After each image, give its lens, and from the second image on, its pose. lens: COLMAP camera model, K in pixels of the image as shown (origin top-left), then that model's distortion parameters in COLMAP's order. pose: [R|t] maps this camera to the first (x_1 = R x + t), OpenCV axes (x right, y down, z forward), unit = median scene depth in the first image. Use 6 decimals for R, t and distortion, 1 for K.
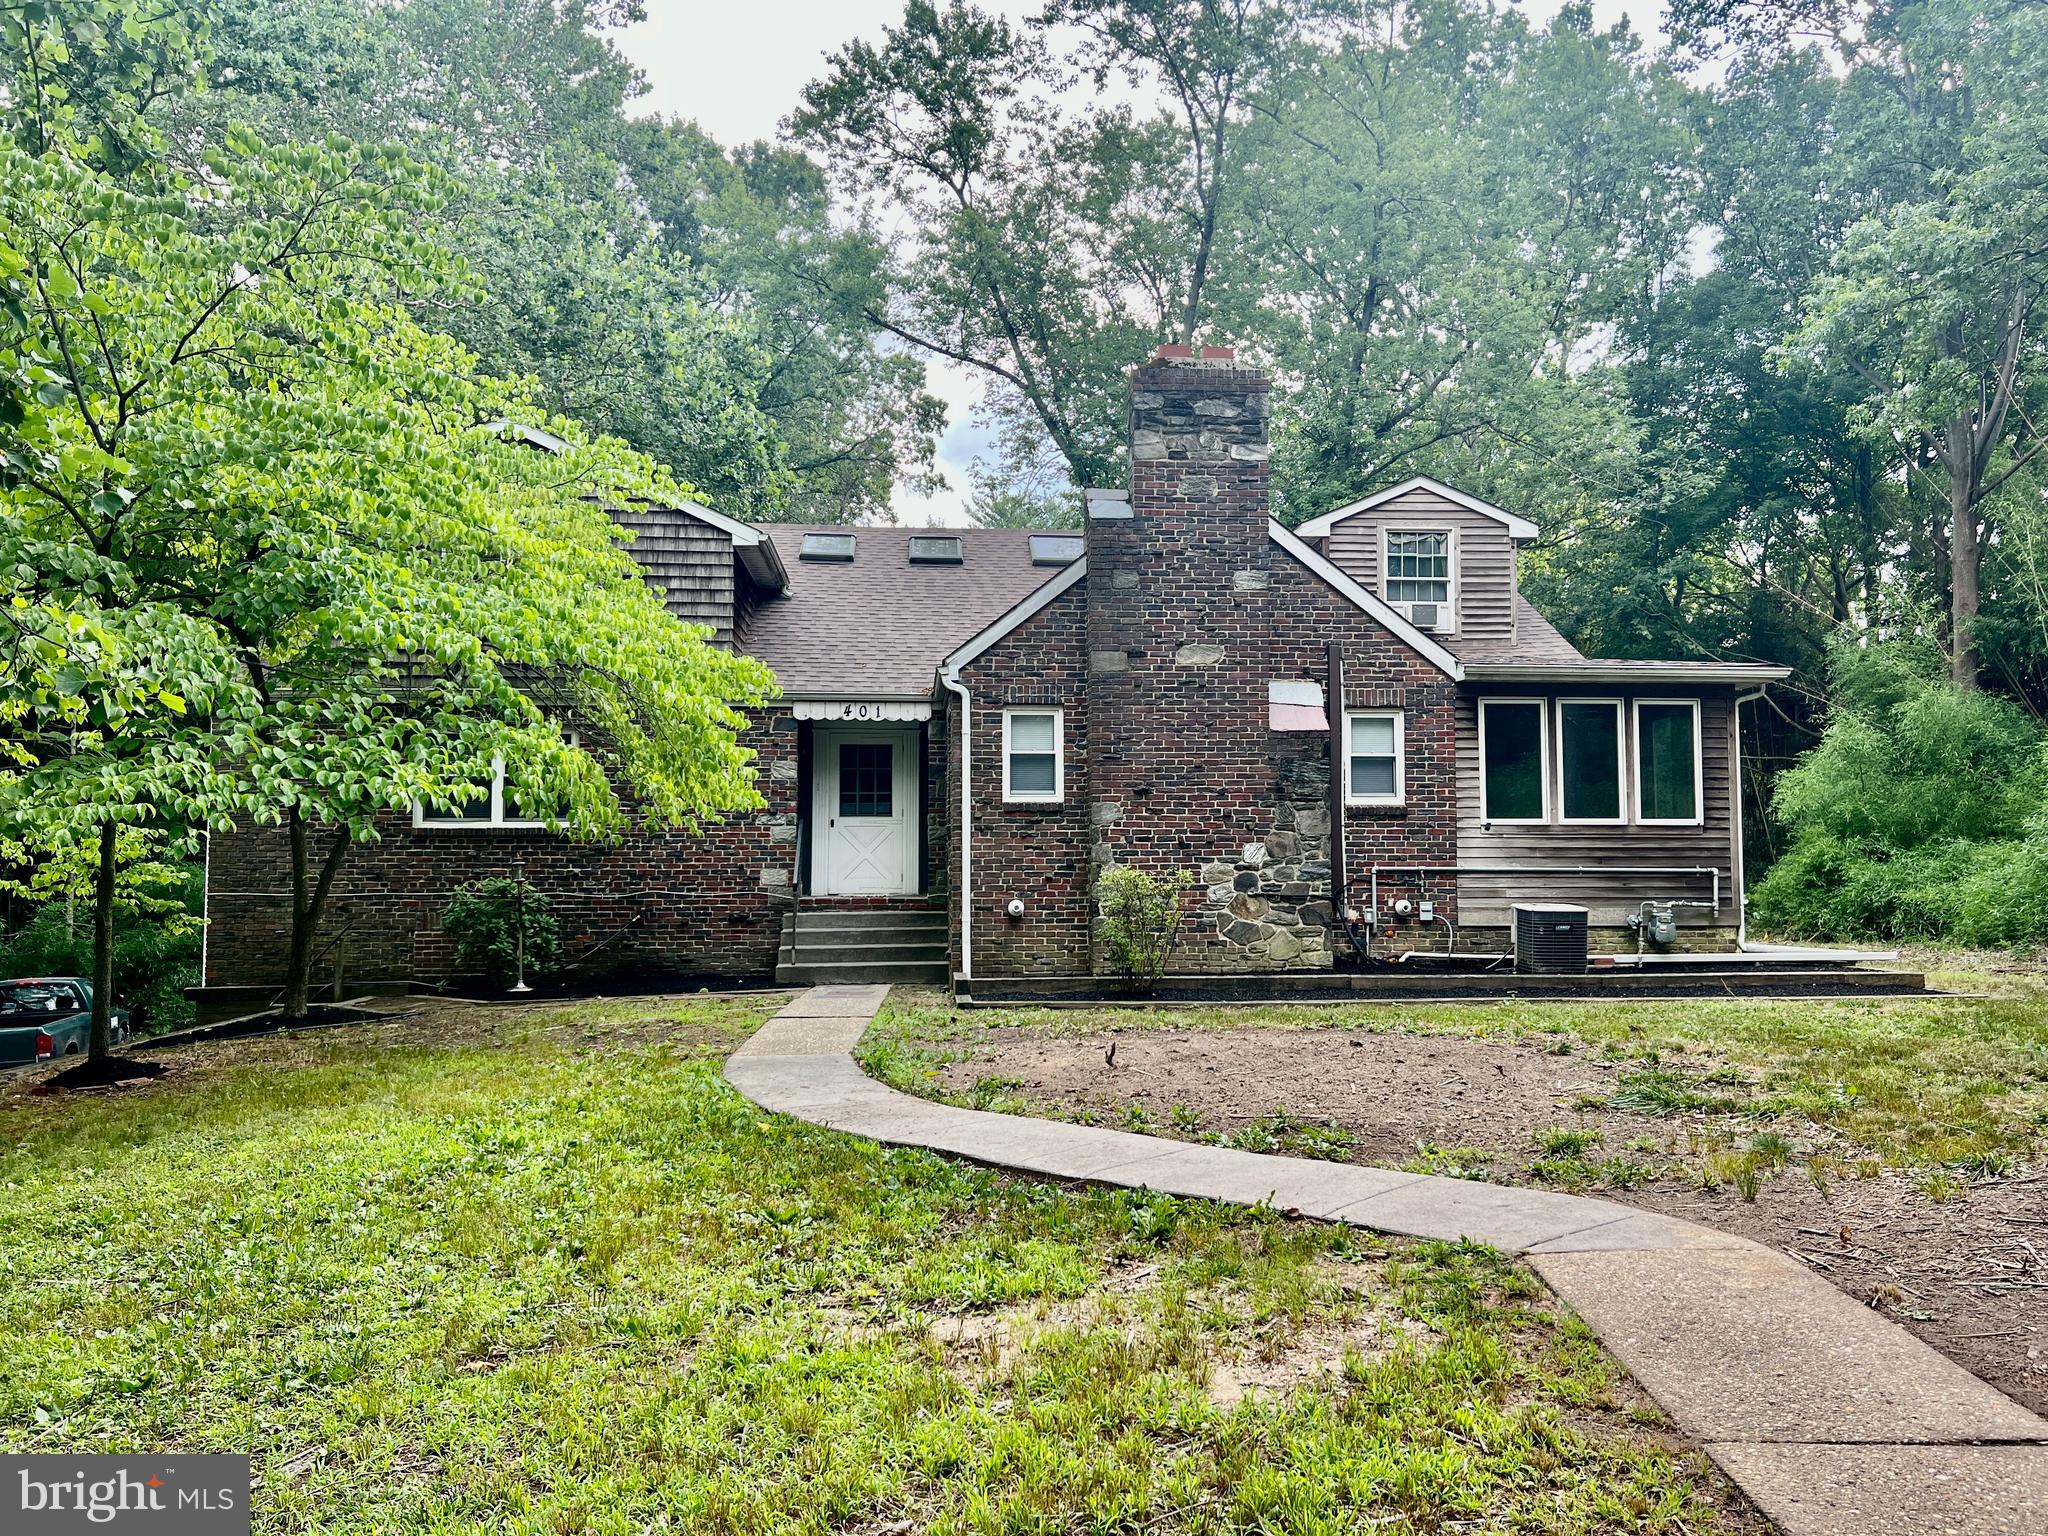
lens RADIAL K [[1568.4, 0, 1029.9], [0, 1568.4, 784.2], [0, 0, 1]] dist [0.032692, -0.033015]
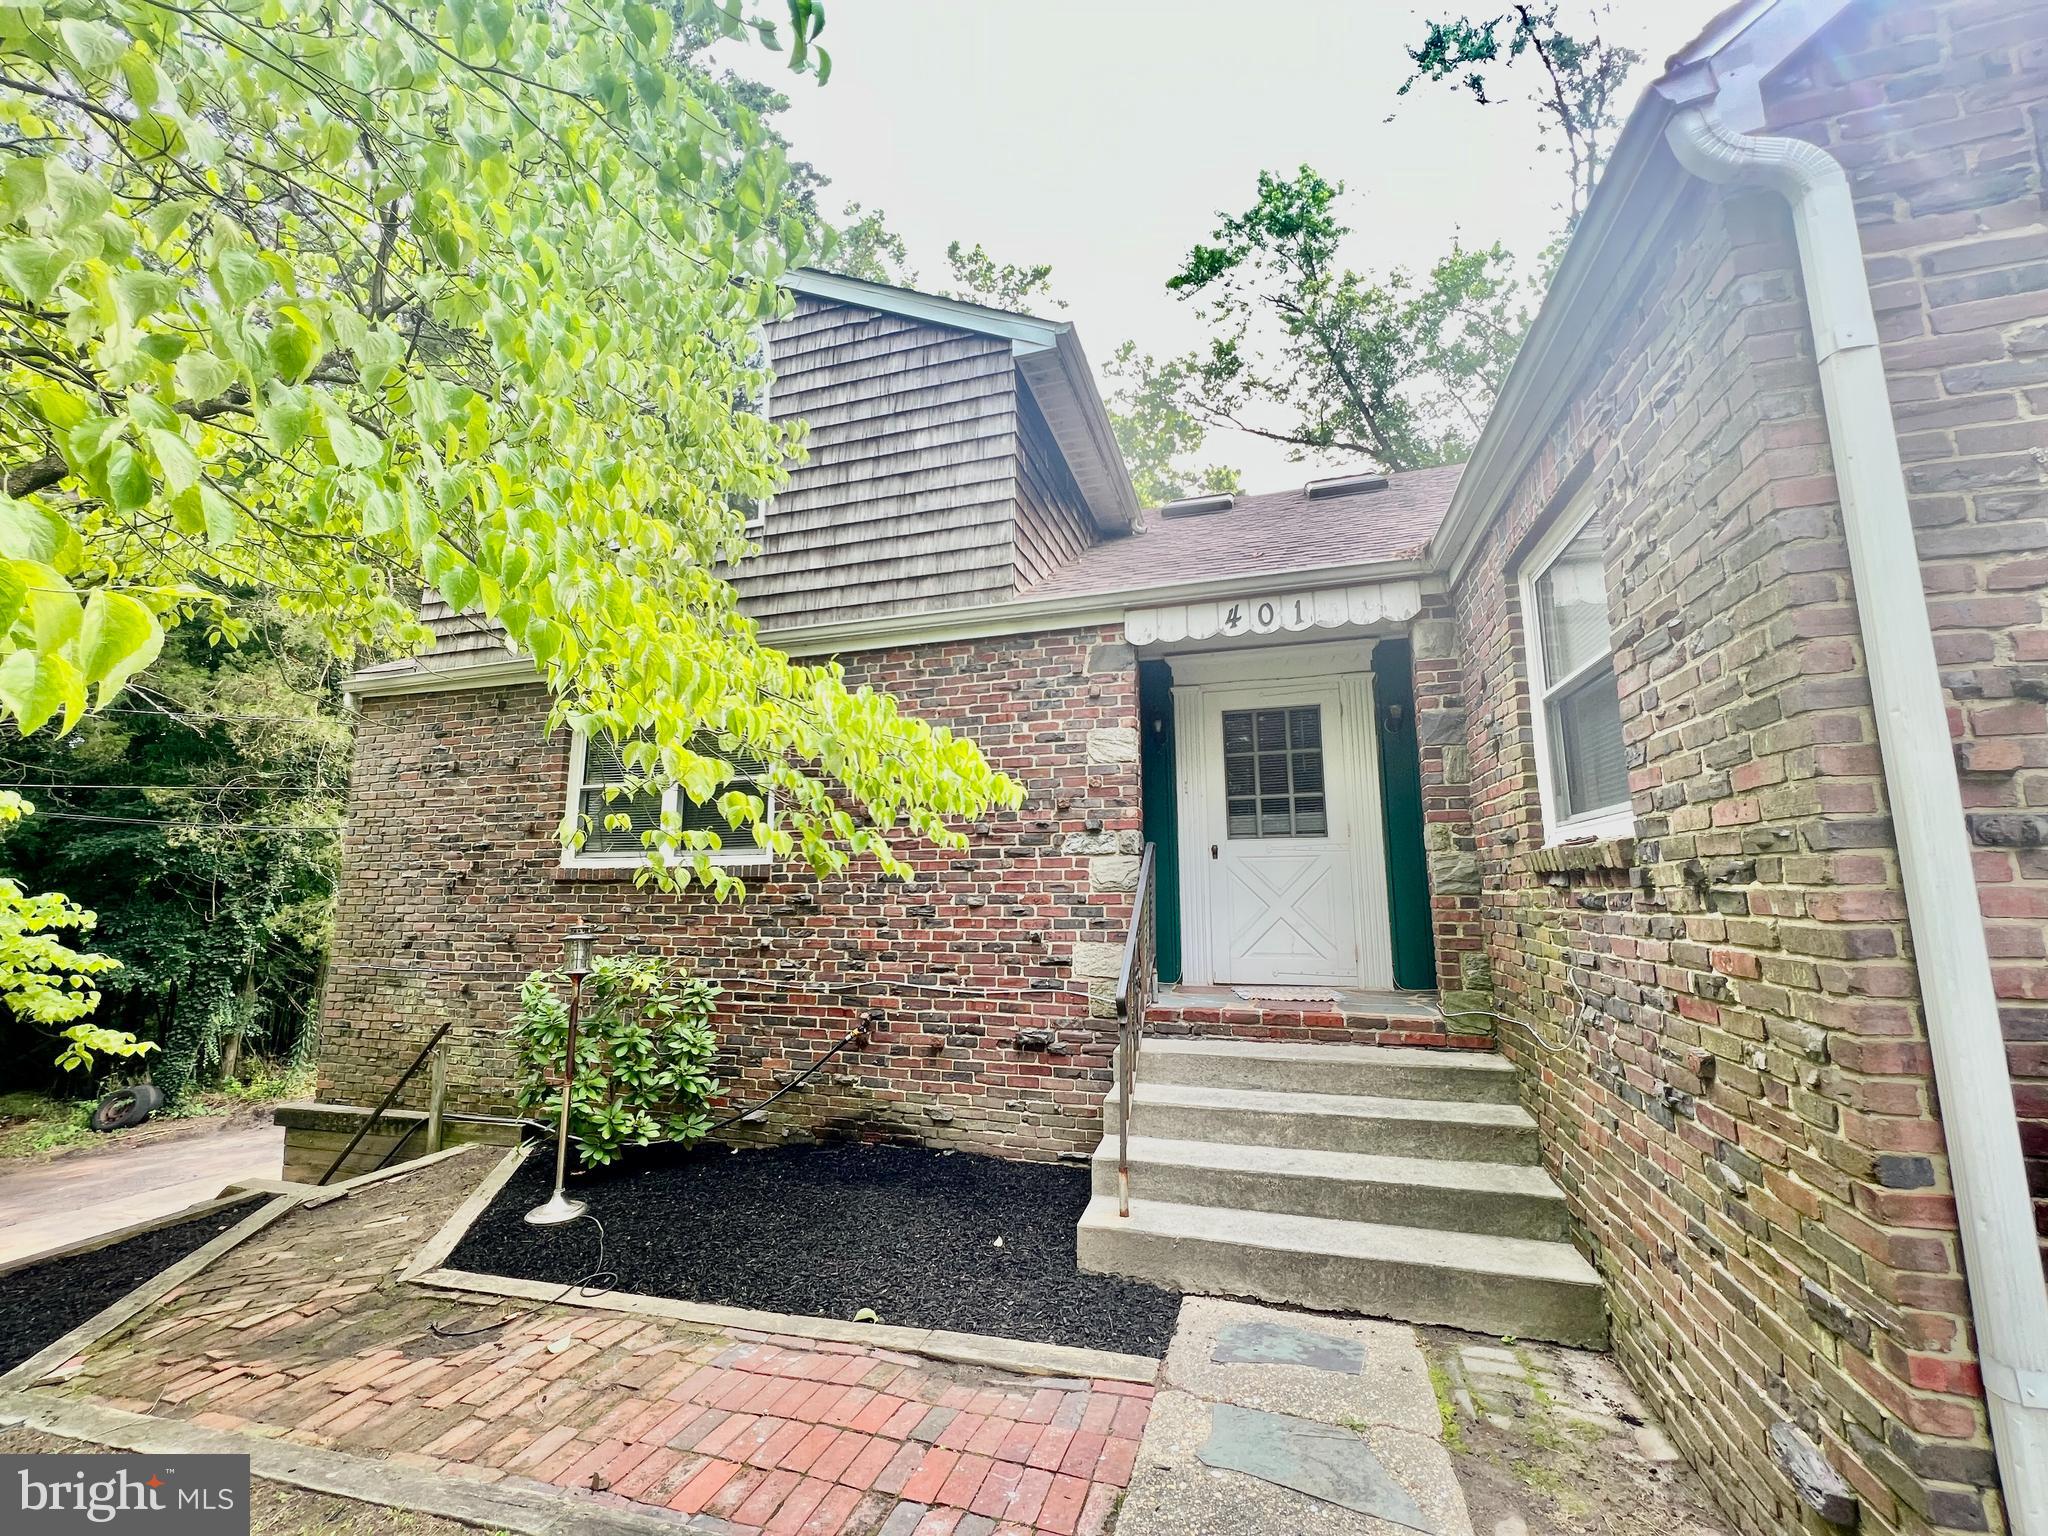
lens RADIAL K [[819.0, 0, 1036.1], [0, 819.0, 761.4], [0, 0, 1]] dist [-0.002149, 0.000949]
pose [[0.936517, -0.057124, -0.345937, -0.087858], [0.021792, 0.994215, -0.105178, 0.023513], [0.349943, 0.090962, 0.932344, 0.741917]]
